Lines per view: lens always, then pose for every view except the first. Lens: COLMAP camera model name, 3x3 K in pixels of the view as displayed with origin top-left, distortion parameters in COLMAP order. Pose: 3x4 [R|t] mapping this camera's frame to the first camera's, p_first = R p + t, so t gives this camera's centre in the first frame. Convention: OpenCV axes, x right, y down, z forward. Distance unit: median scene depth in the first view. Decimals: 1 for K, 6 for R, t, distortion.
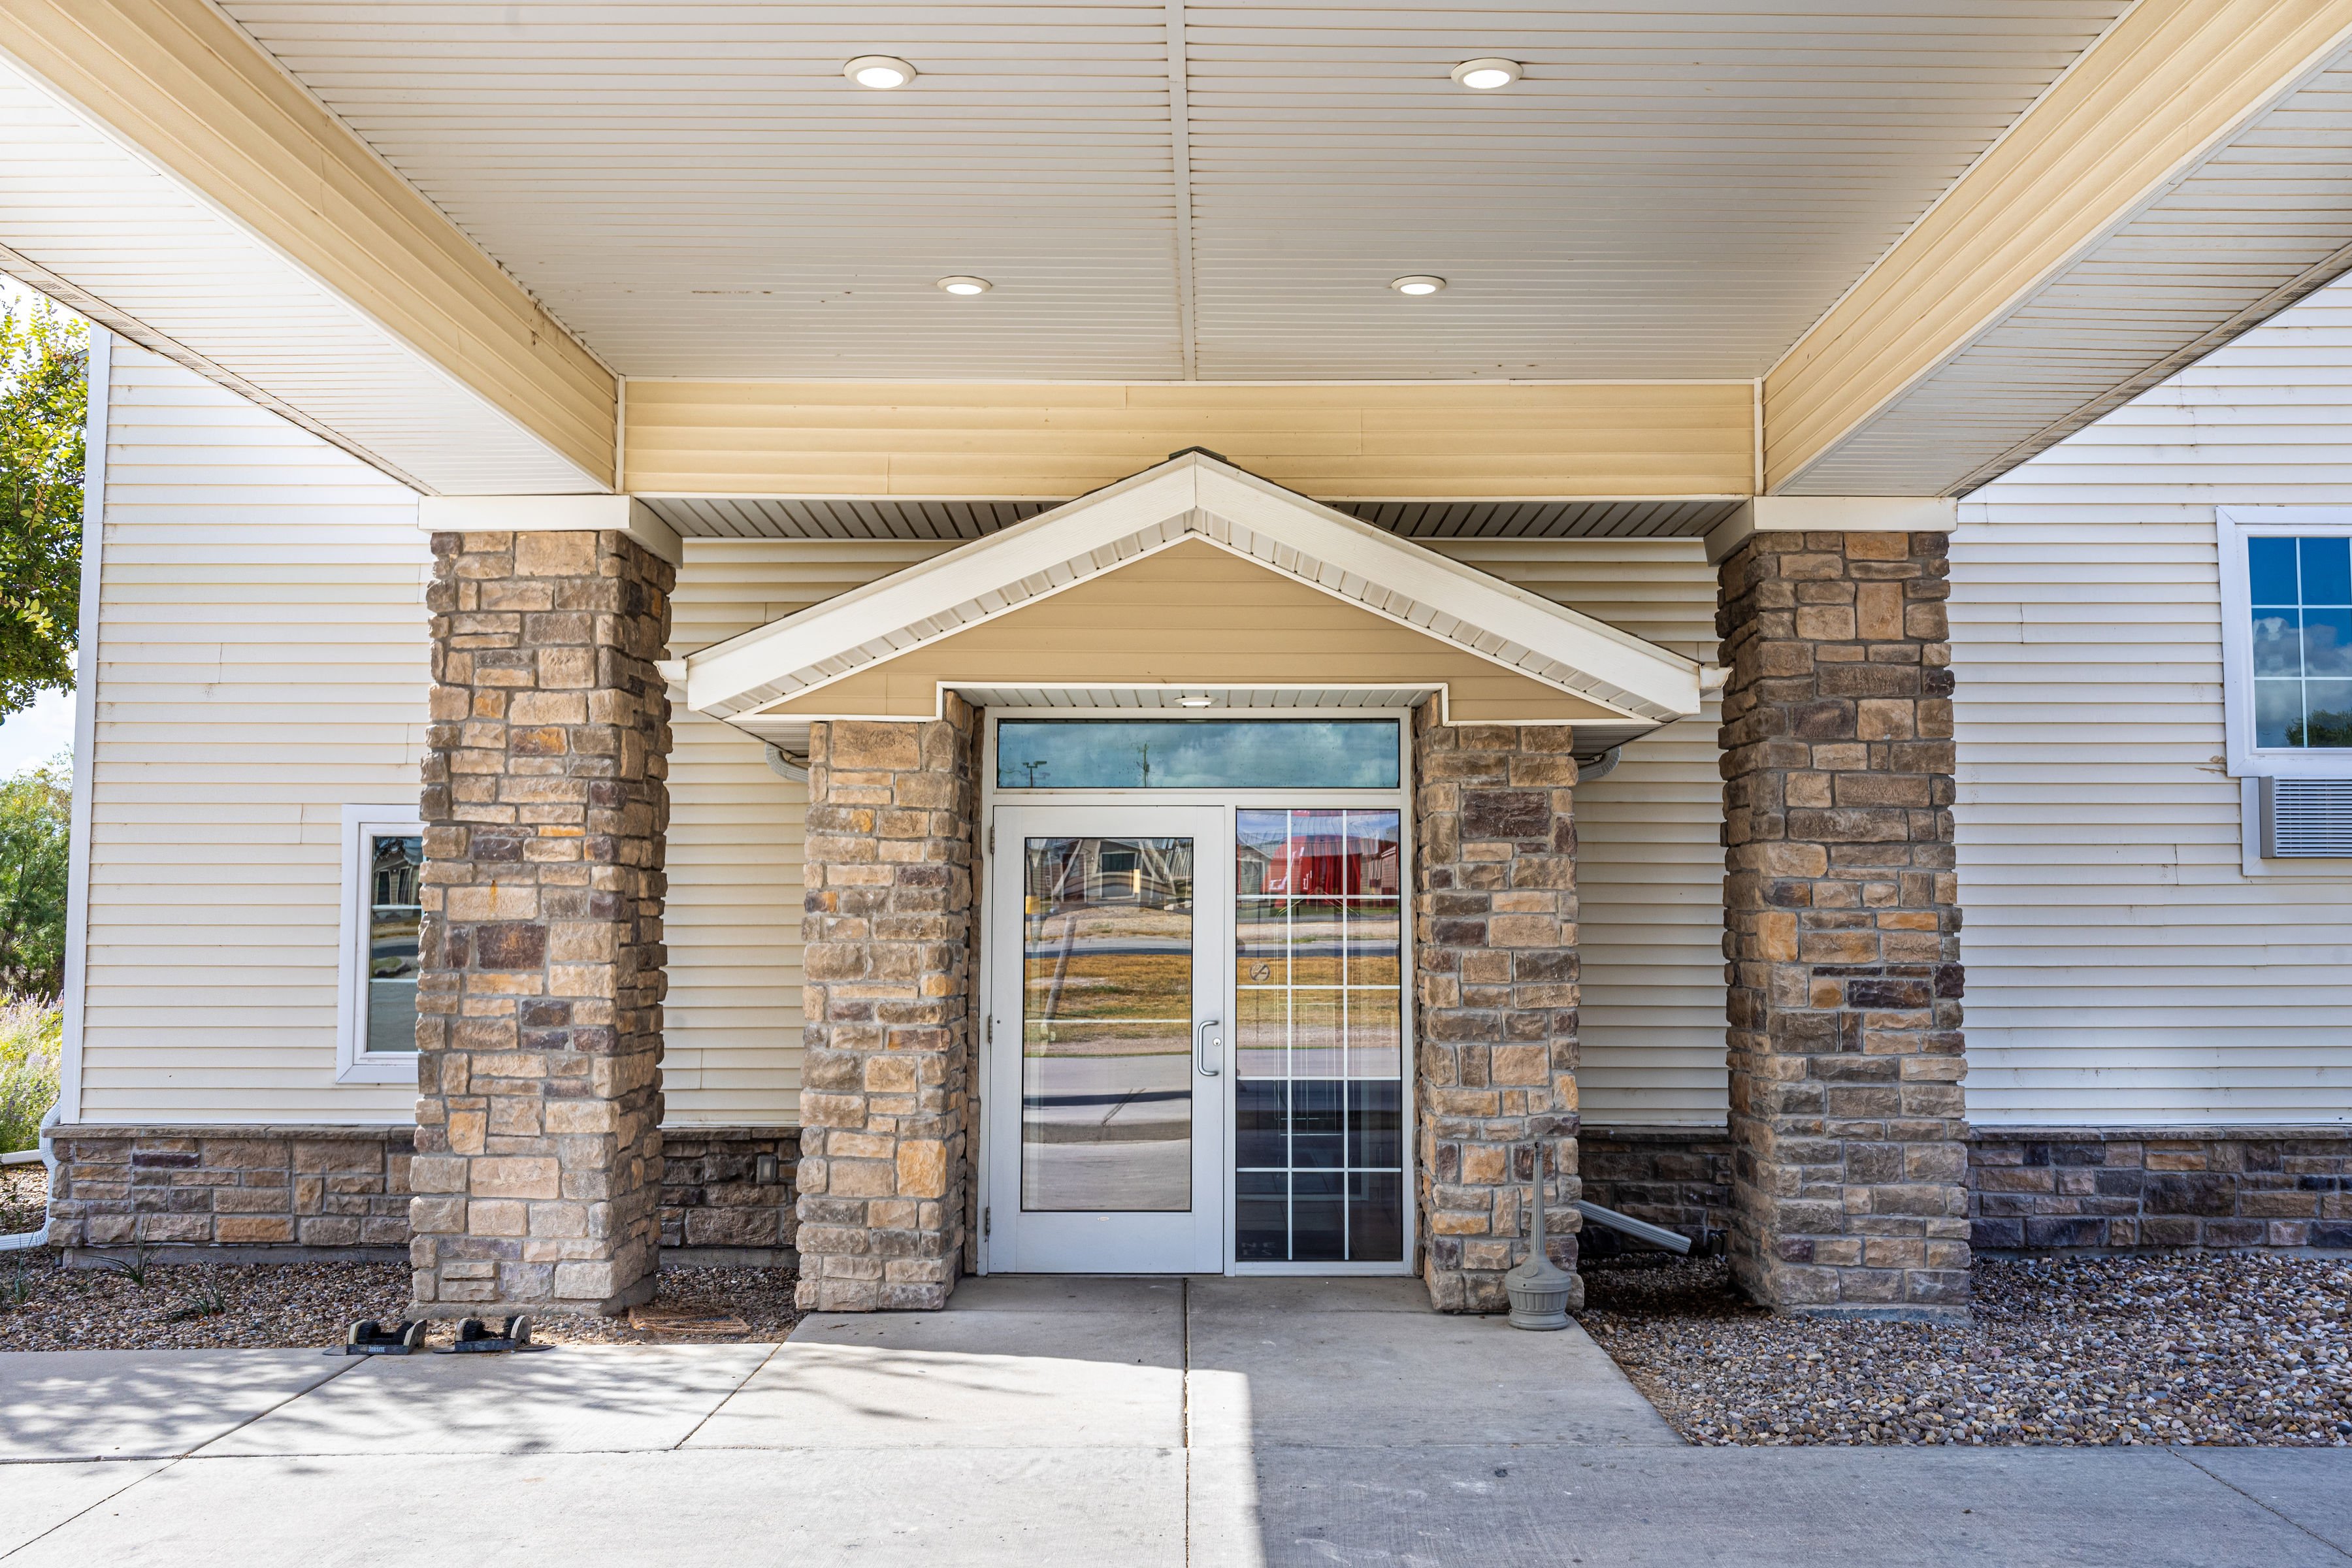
lens RADIAL K [[1878.6, 0, 1177.9], [0, 1878.6, 780.9], [0, 0, 1]] dist [-0.005497, -0.026528]
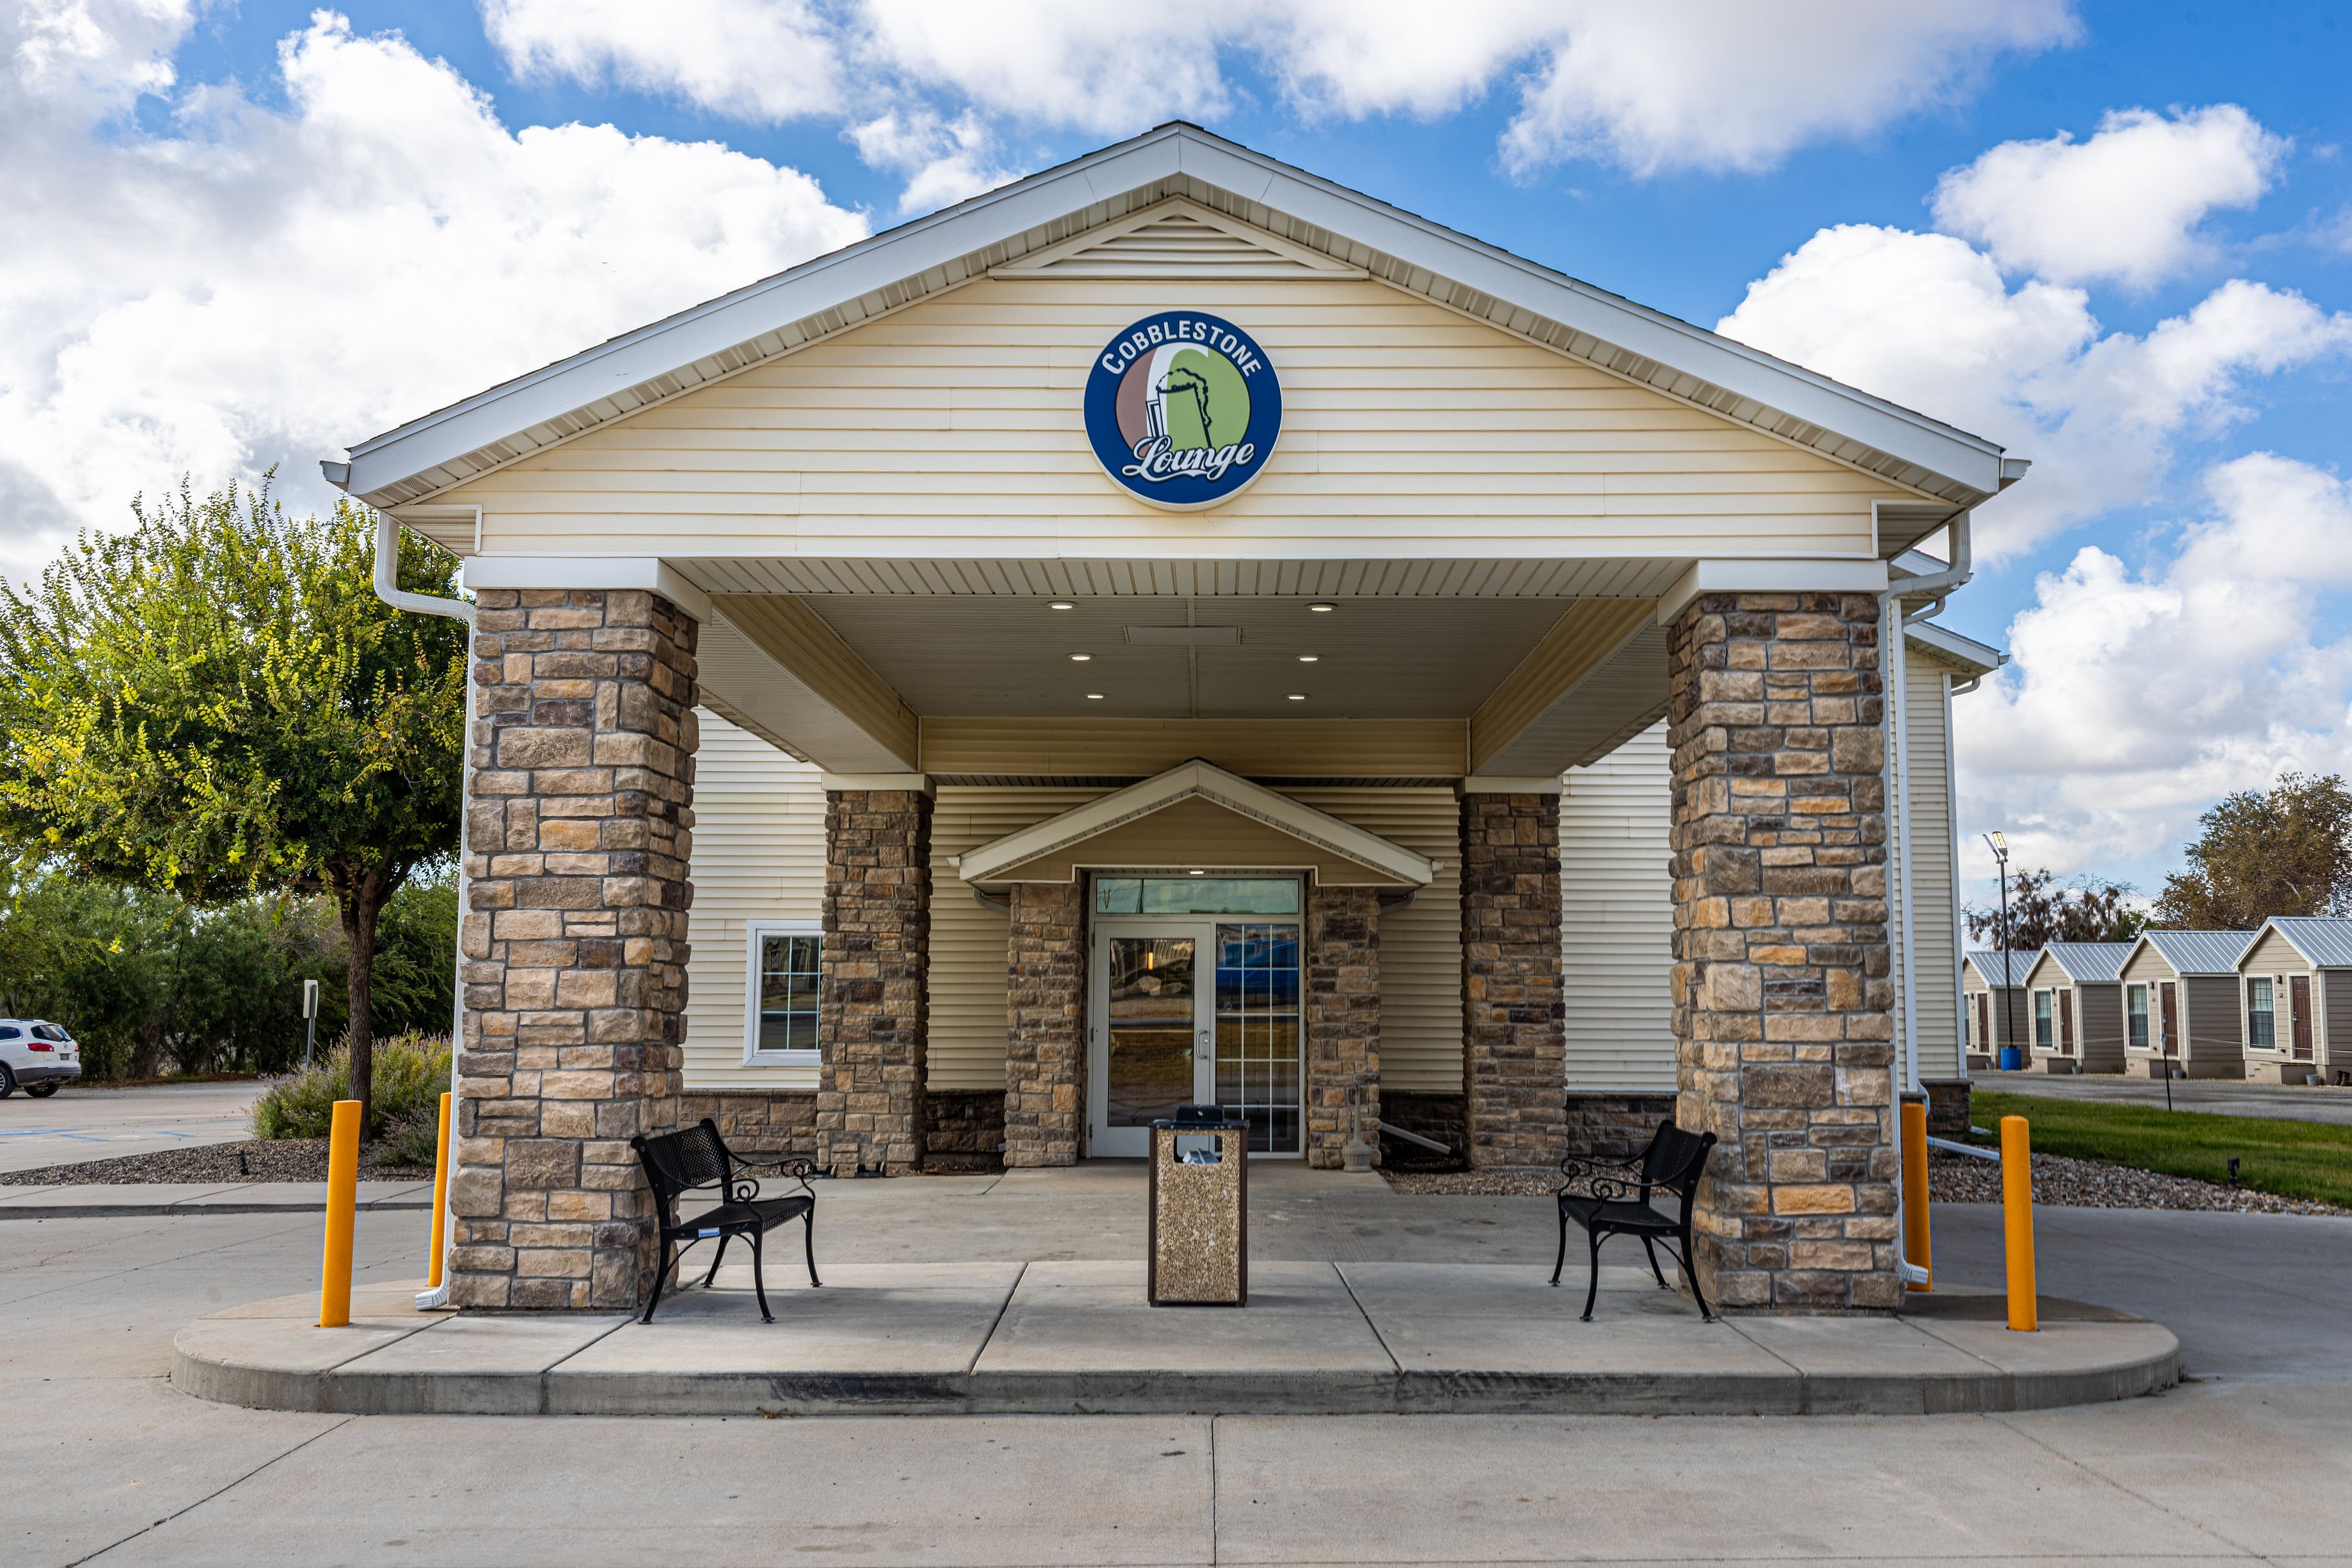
lens RADIAL K [[1878.6, 0, 1183.6], [0, 1878.6, 778.6], [0, 0, 1]] dist [-0.005497, -0.026528]
pose [[0.999956, 0.004319, 0.008294, -0.022652], [-0.003937, 0.998954, -0.045555, -0.053466], [-0.008482, 0.045521, 0.998927, -1.087899]]
